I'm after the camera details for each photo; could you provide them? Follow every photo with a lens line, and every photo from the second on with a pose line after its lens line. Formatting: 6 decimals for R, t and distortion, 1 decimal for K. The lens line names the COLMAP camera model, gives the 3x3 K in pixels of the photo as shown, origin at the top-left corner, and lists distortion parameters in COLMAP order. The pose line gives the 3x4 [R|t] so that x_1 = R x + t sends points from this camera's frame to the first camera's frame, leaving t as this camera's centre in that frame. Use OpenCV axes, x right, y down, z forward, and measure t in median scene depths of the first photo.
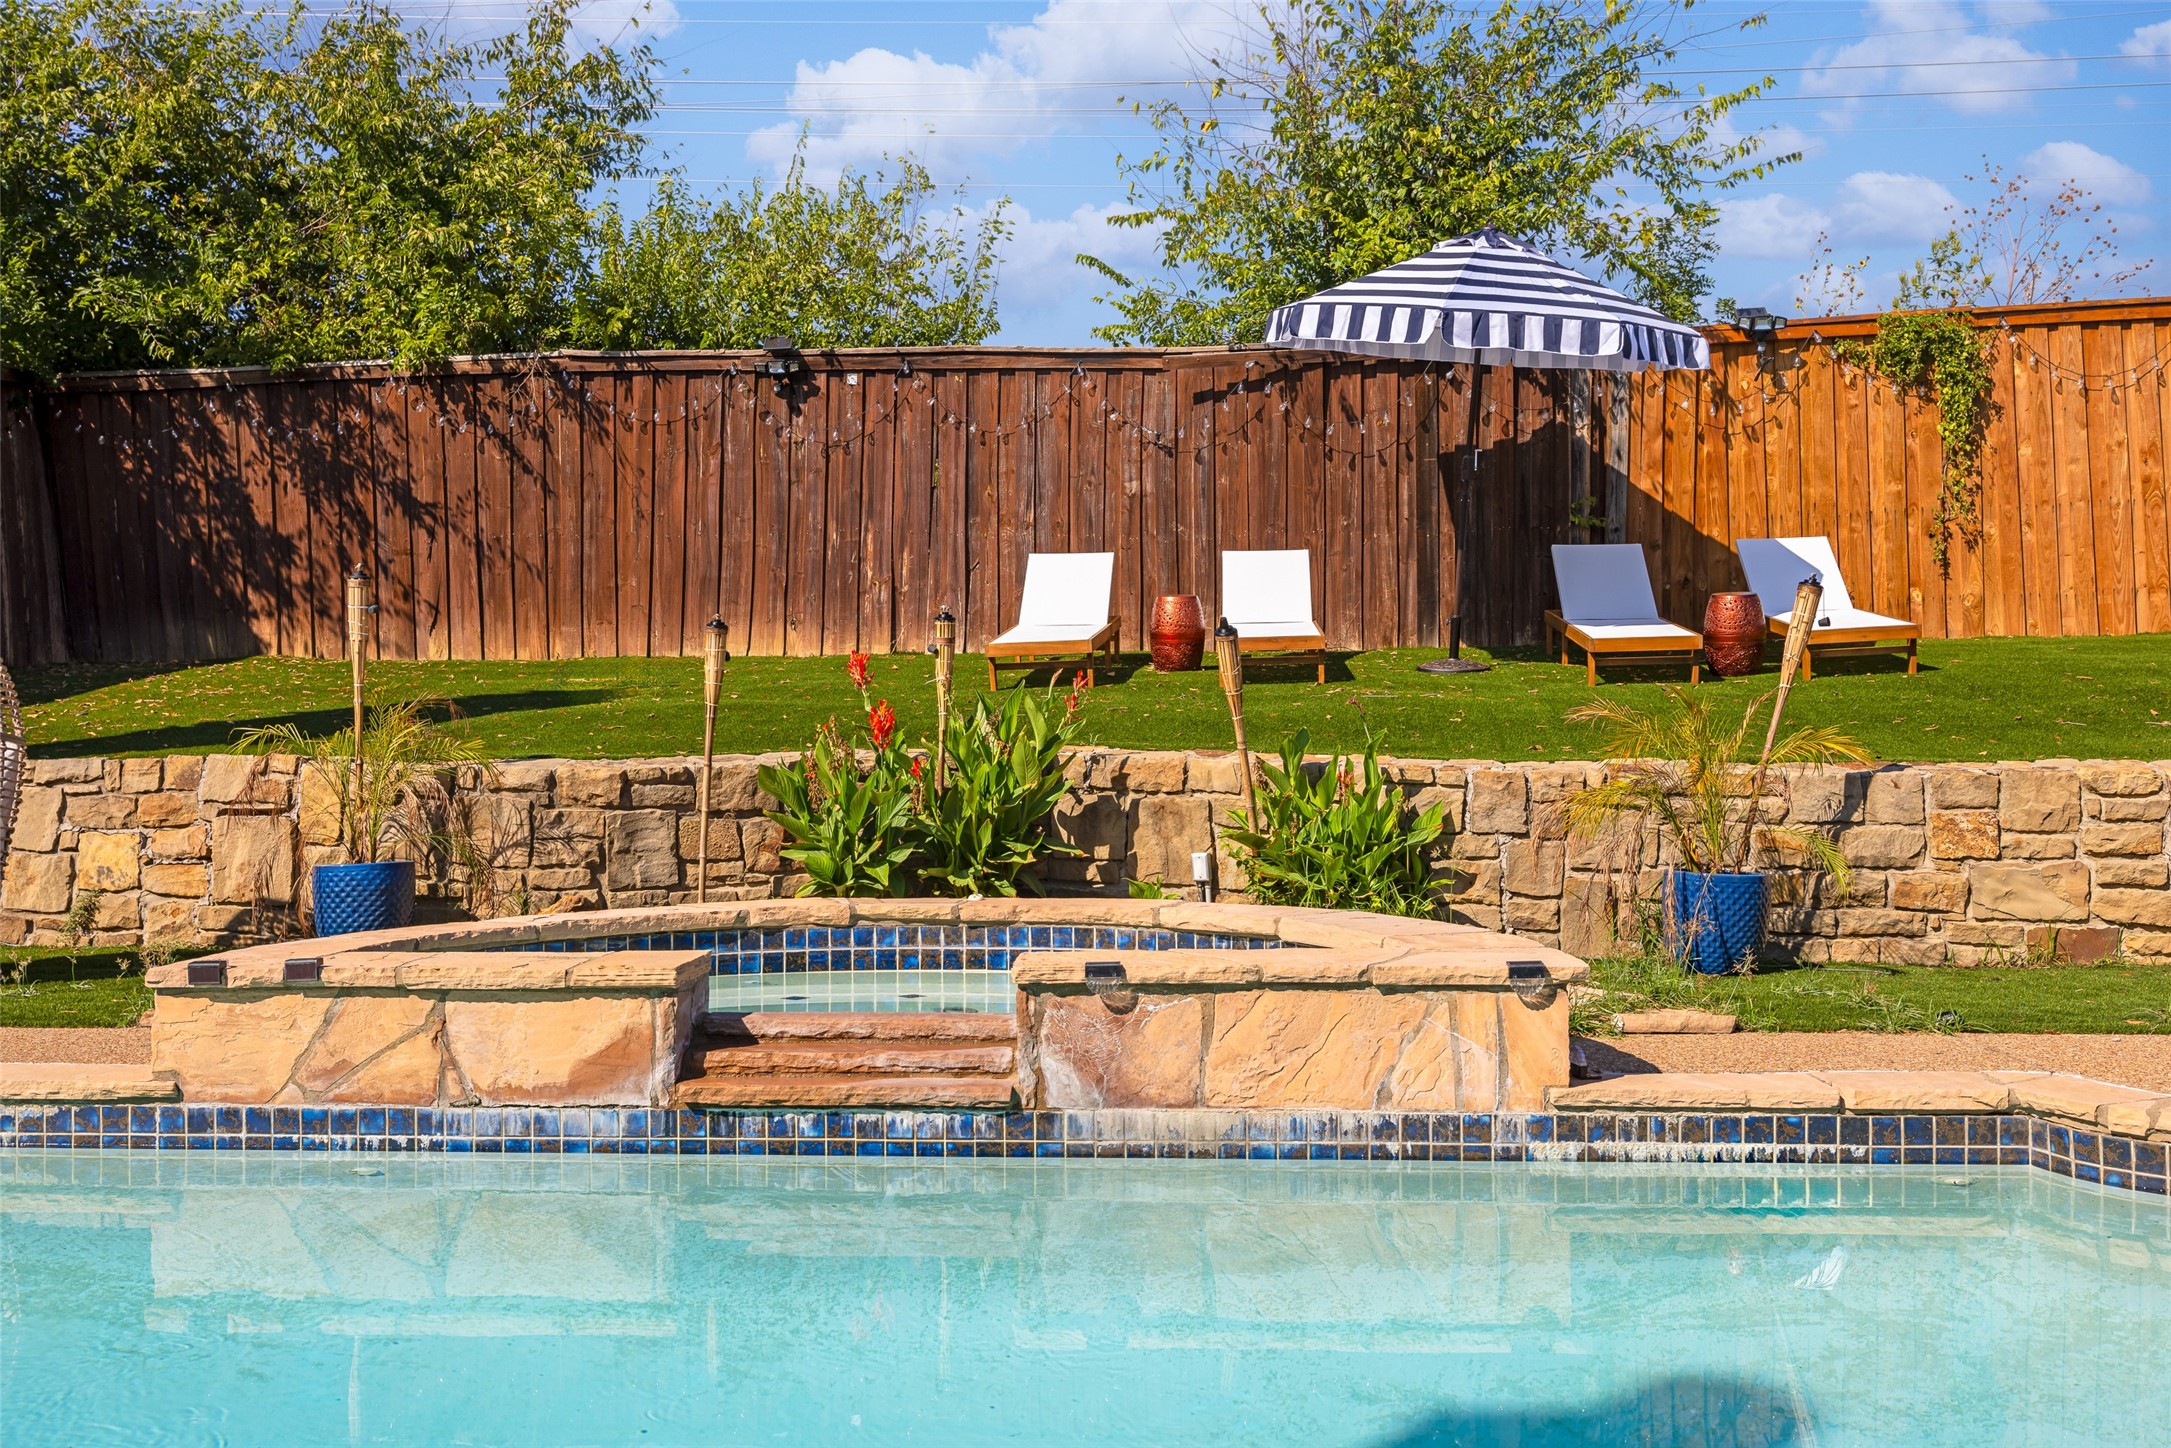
lens RADIAL K [[2097.6, 0, 1085.5], [0, 2097.6, 724.0], [0, 0, 1]] dist [-0.001917, 0.012333]
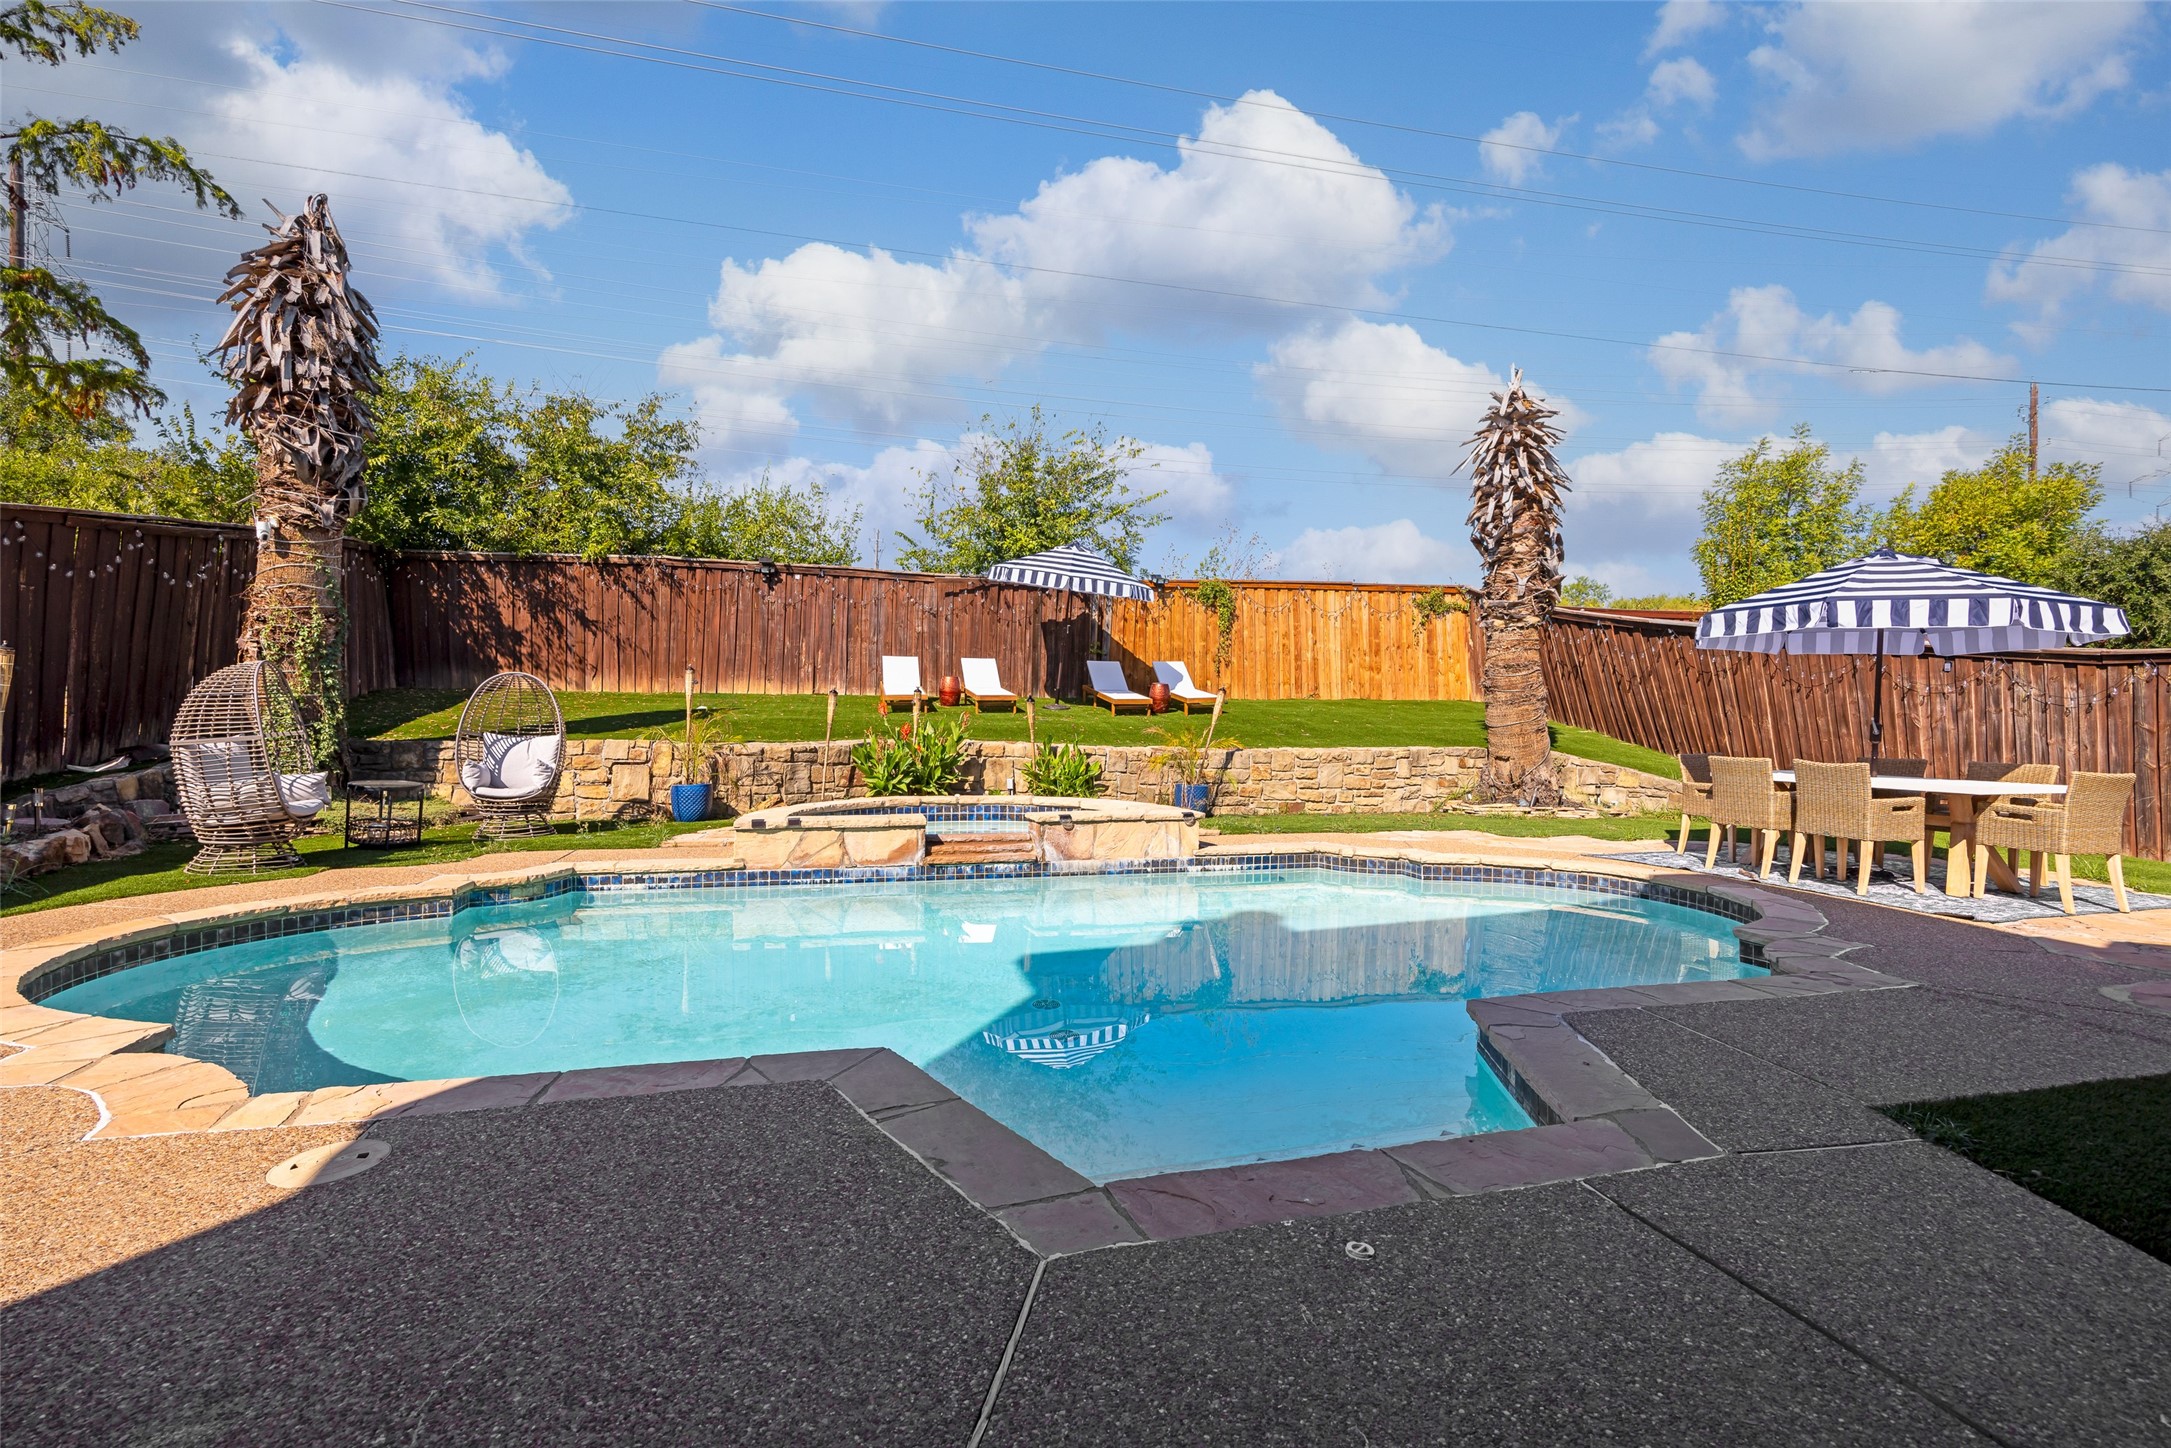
lens RADIAL K [[1001.0, 0, 1085.5], [0, 1001.0, 724.0], [0, 0, 1]] dist [-0.000160, 0.000054]
pose [[0.941544, 0.014561, 0.336574, -0.212576], [-0.018032, 0.999812, 0.007189, -0.015613], [-0.336406, -0.012838, 0.941629, -0.194763]]
